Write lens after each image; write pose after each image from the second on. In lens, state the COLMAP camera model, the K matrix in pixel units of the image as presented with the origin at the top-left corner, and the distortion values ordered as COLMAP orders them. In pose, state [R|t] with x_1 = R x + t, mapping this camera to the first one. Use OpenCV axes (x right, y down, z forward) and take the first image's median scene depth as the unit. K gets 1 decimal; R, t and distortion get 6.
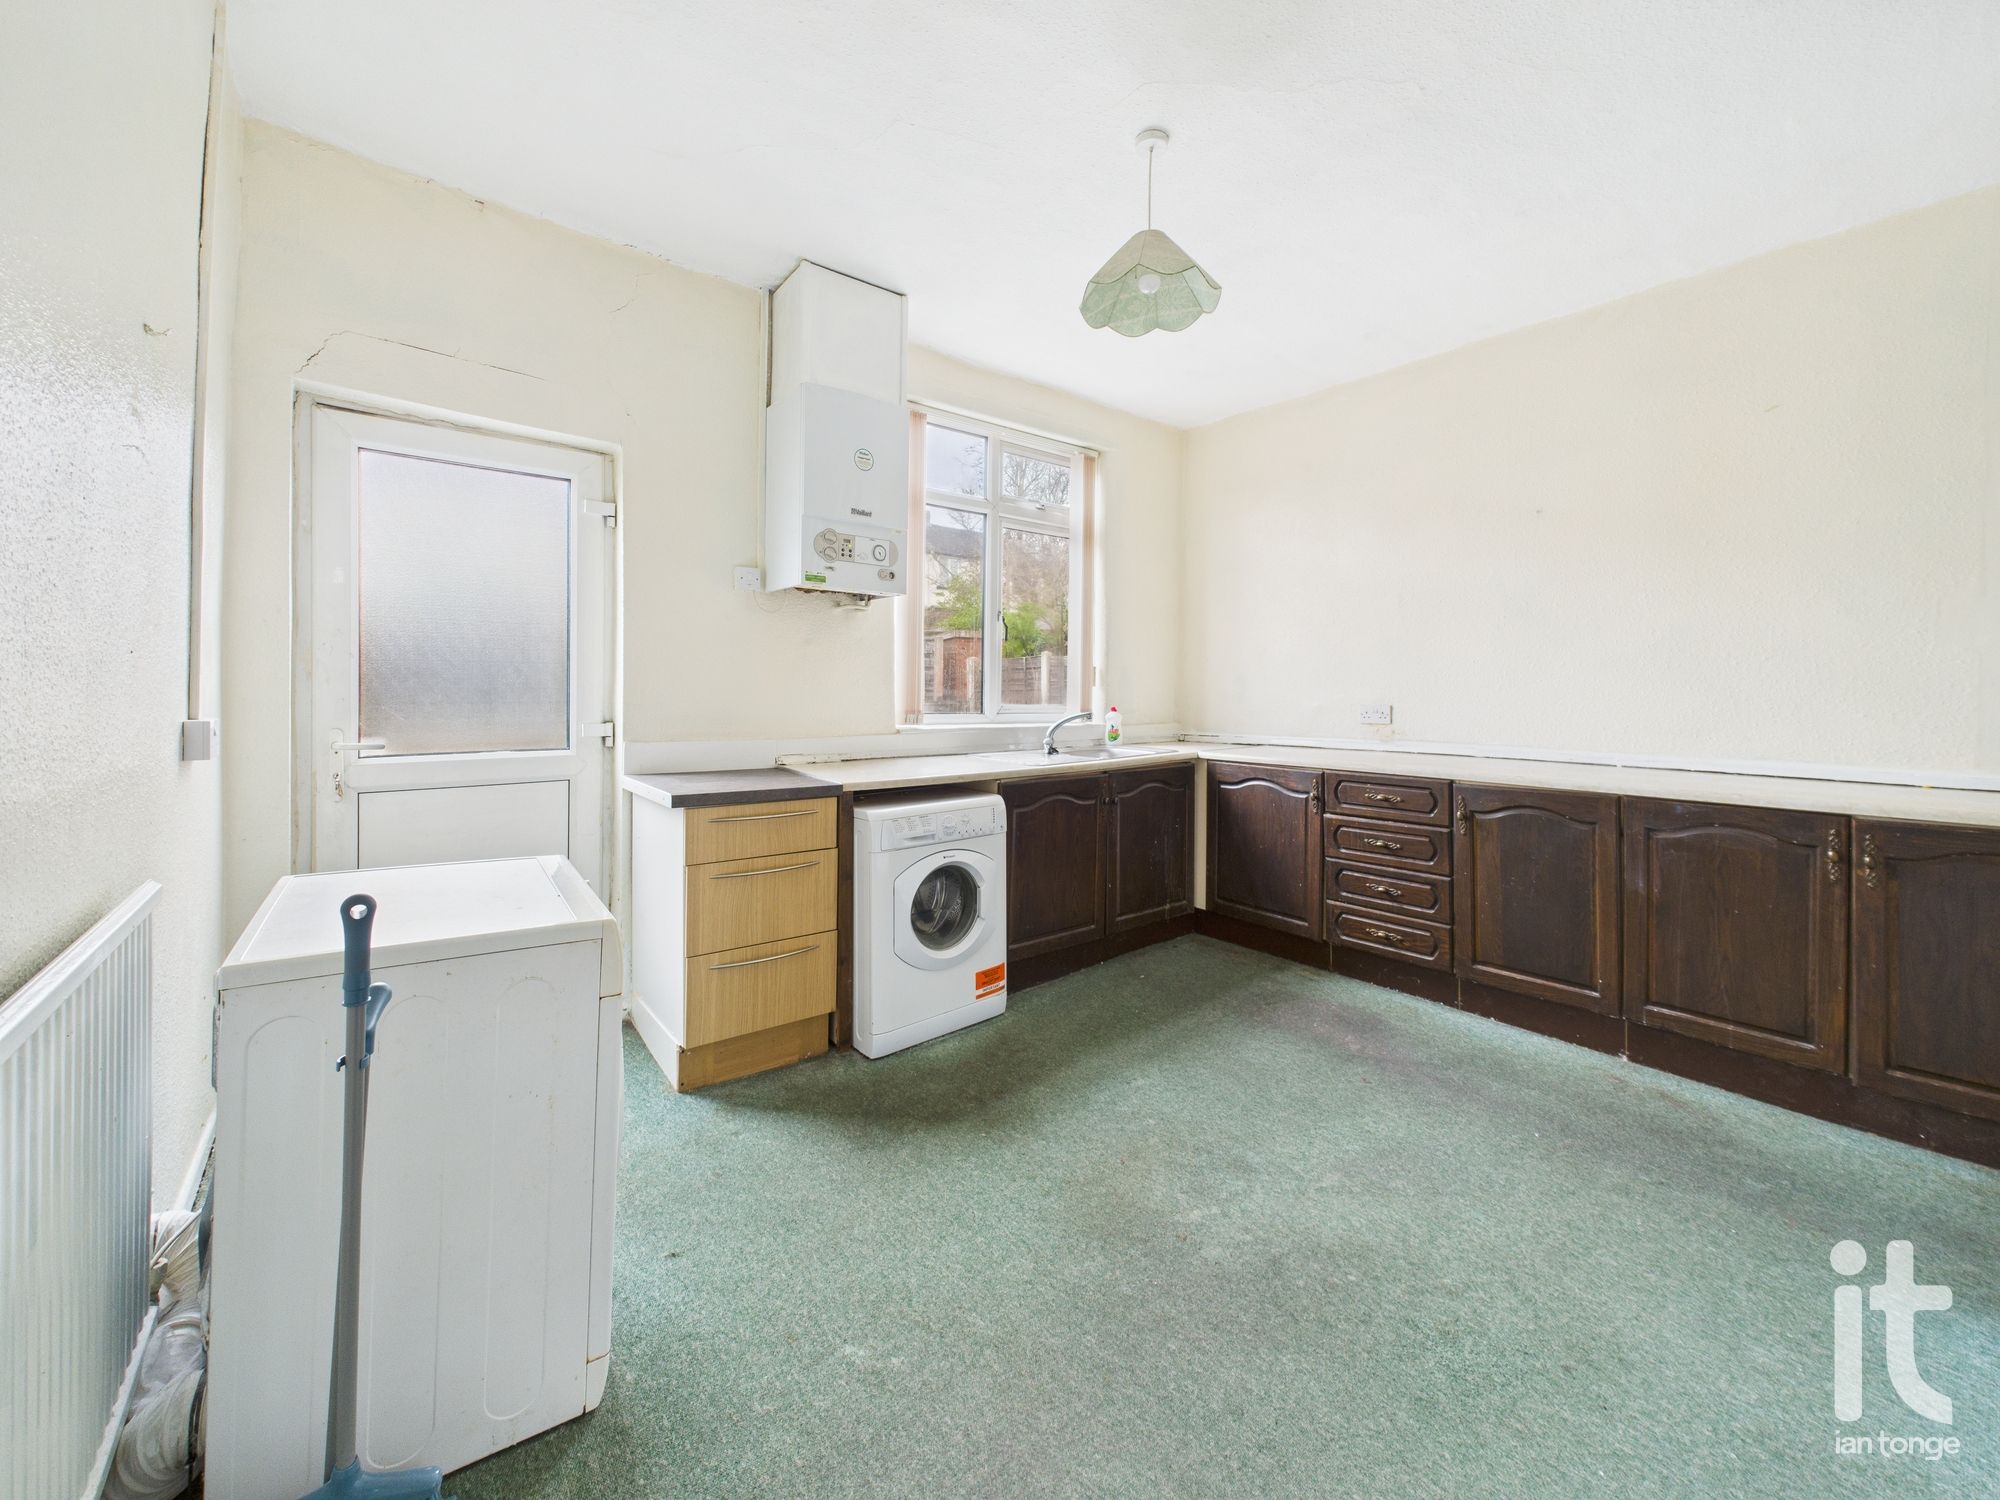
lens RADIAL K [[794.9, 0, 995.7], [0, 794.9, 697.4], [0, 0, 1]] dist [0.000461, 0.000175]
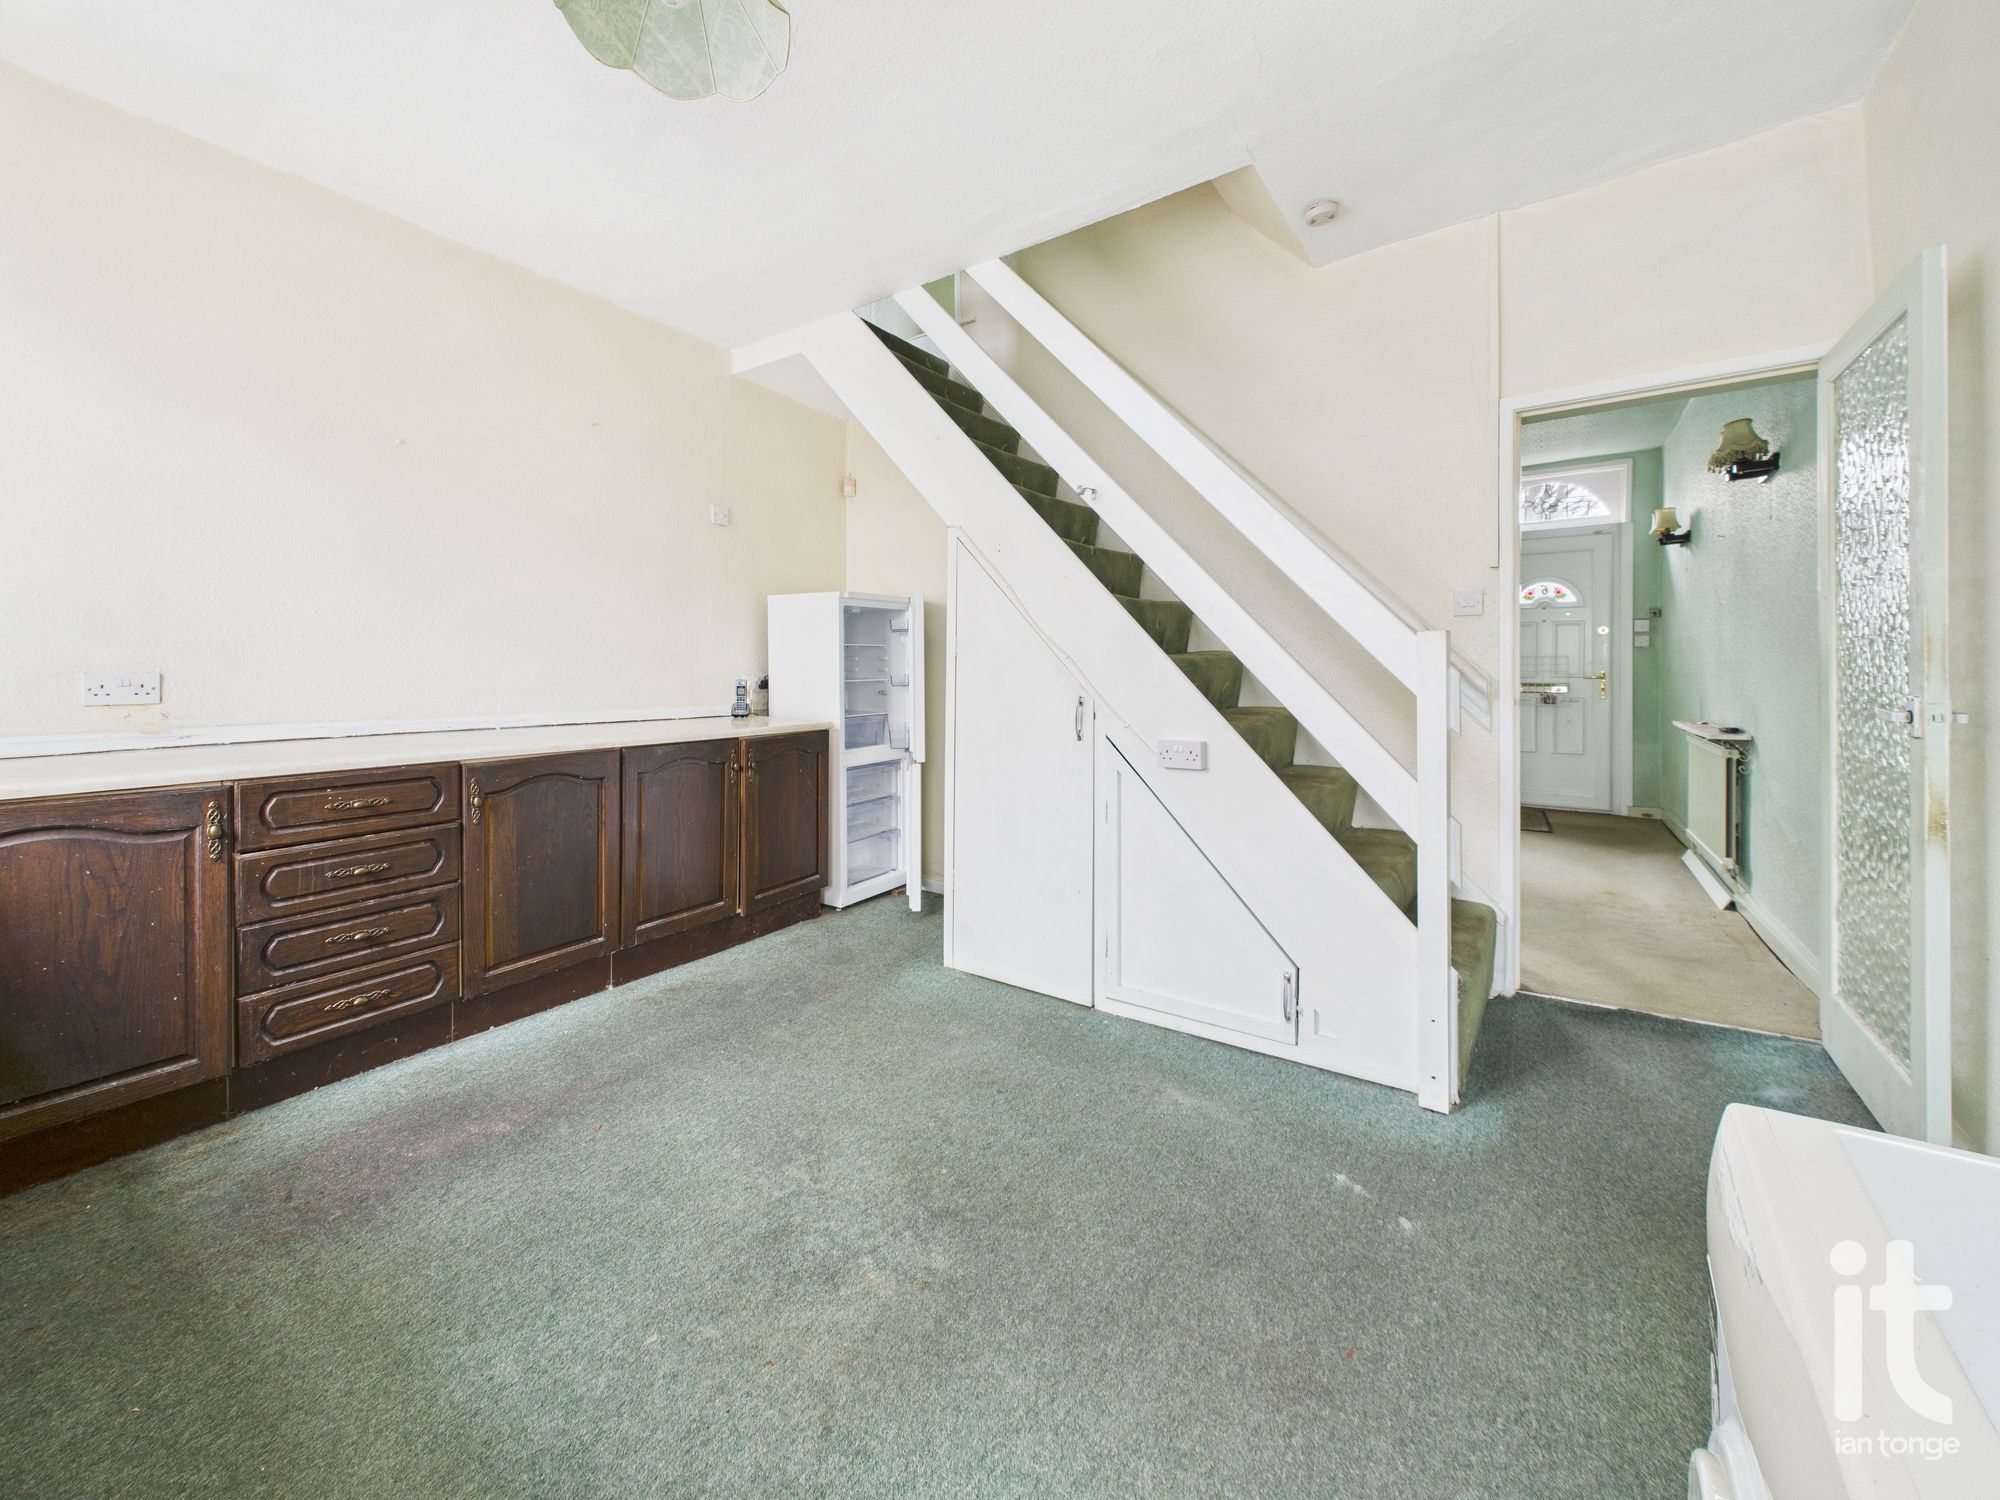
lens RADIAL K [[814.3, 0, 987.2], [0, 814.3, 671.9], [0, 0, 1]] dist [-0.000885, 0.000274]
pose [[-0.302382, -0.014625, 0.953075, -0.388441], [0.003226, 0.999861, 0.016367, 0.000923], [-0.953181, 0.008024, -0.302293, 0.755307]]
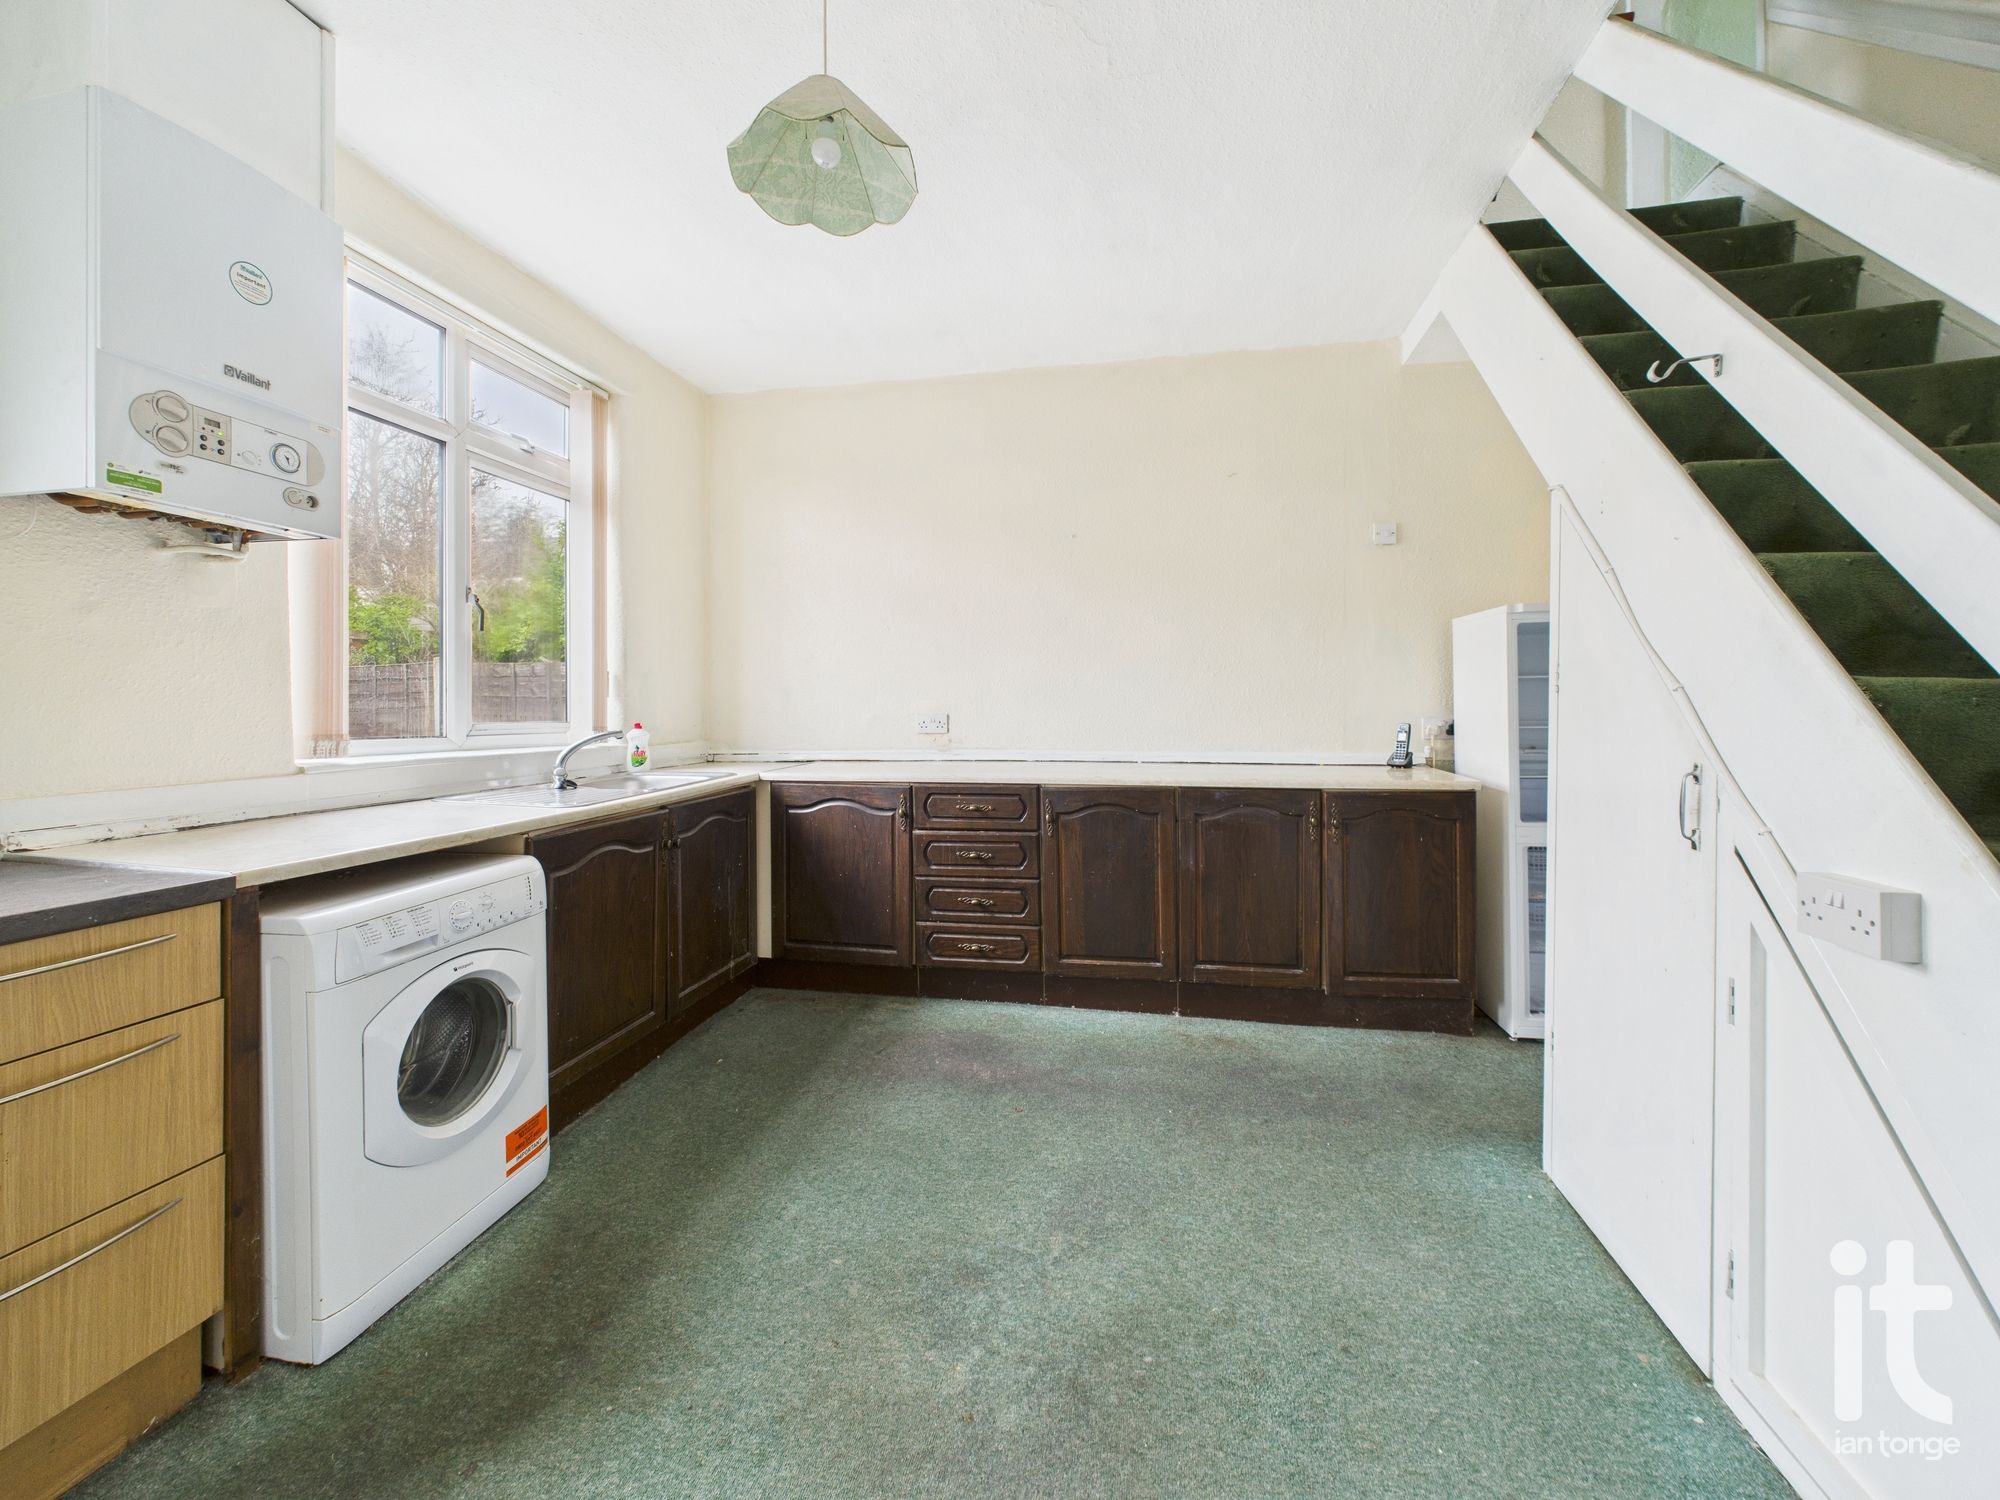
lens RADIAL K [[807.7, 0, 1005.5], [0, 807.7, 712.5], [0, 0, 1]] dist [0.000417, 0.000214]
pose [[0.763046, -0.014464, 0.646183, -0.135297], [0.015293, 0.999874, 0.004322, 0.005783], [-0.646164, 0.006584, 0.763170, 0.236624]]
